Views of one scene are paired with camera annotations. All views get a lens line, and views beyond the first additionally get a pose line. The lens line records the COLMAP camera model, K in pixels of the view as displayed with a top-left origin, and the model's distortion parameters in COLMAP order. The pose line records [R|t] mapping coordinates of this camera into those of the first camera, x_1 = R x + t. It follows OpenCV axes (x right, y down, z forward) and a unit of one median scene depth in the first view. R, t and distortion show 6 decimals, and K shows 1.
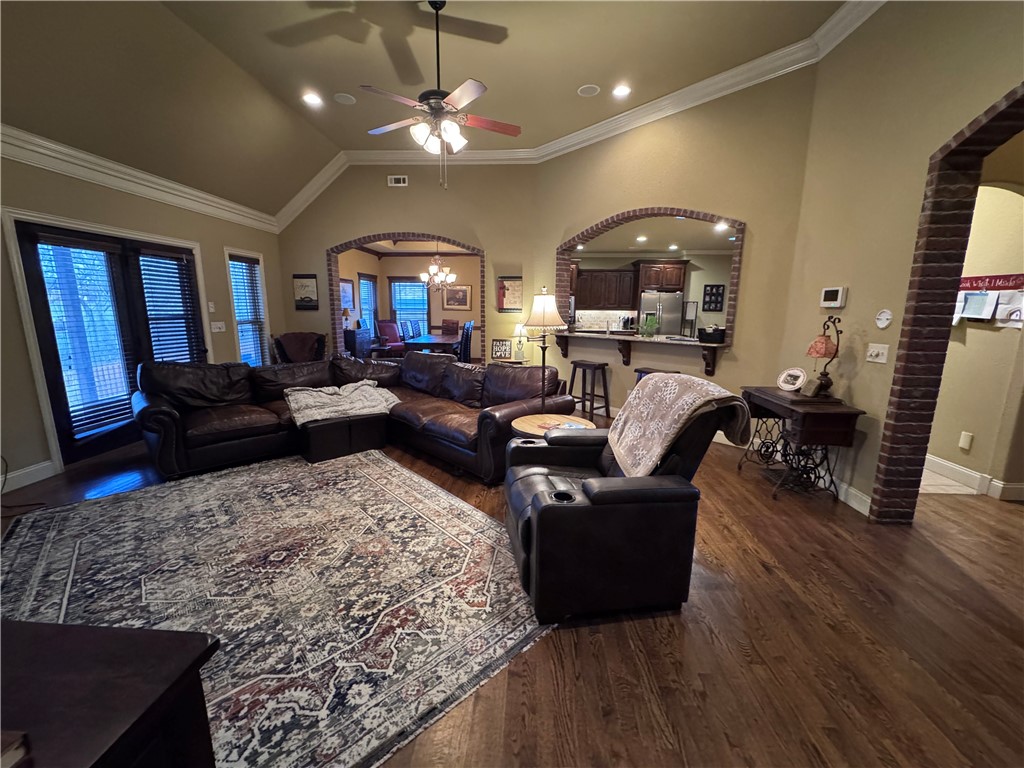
lens RADIAL K [[409.9, 0, 510.3], [0, 409.9, 385.3], [0, 0, 1]] dist [-0.002291, 0.000474]
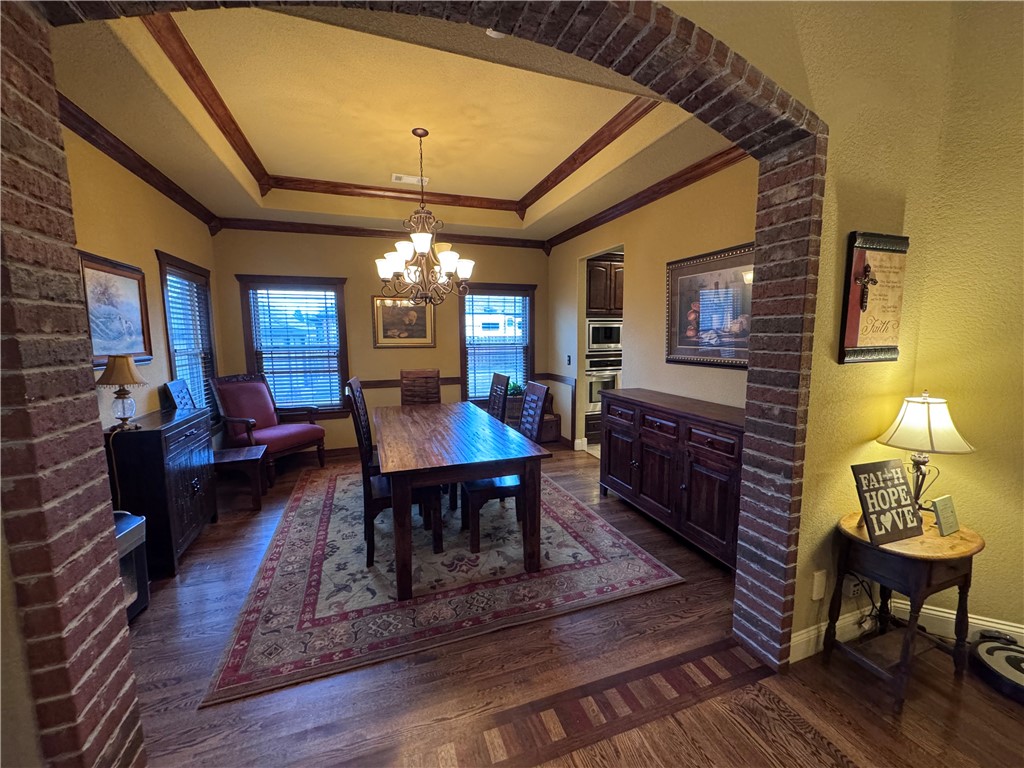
lens RADIAL K [[409.9, 0, 515.9], [0, 409.9, 379.5], [0, 0, 1]] dist [-0.002291, 0.000474]
pose [[0.919169, -0.056279, 0.389822, -0.227246], [0.088407, 0.993964, -0.064955, -0.112945], [-0.383814, 0.094167, 0.918596, 0.557993]]
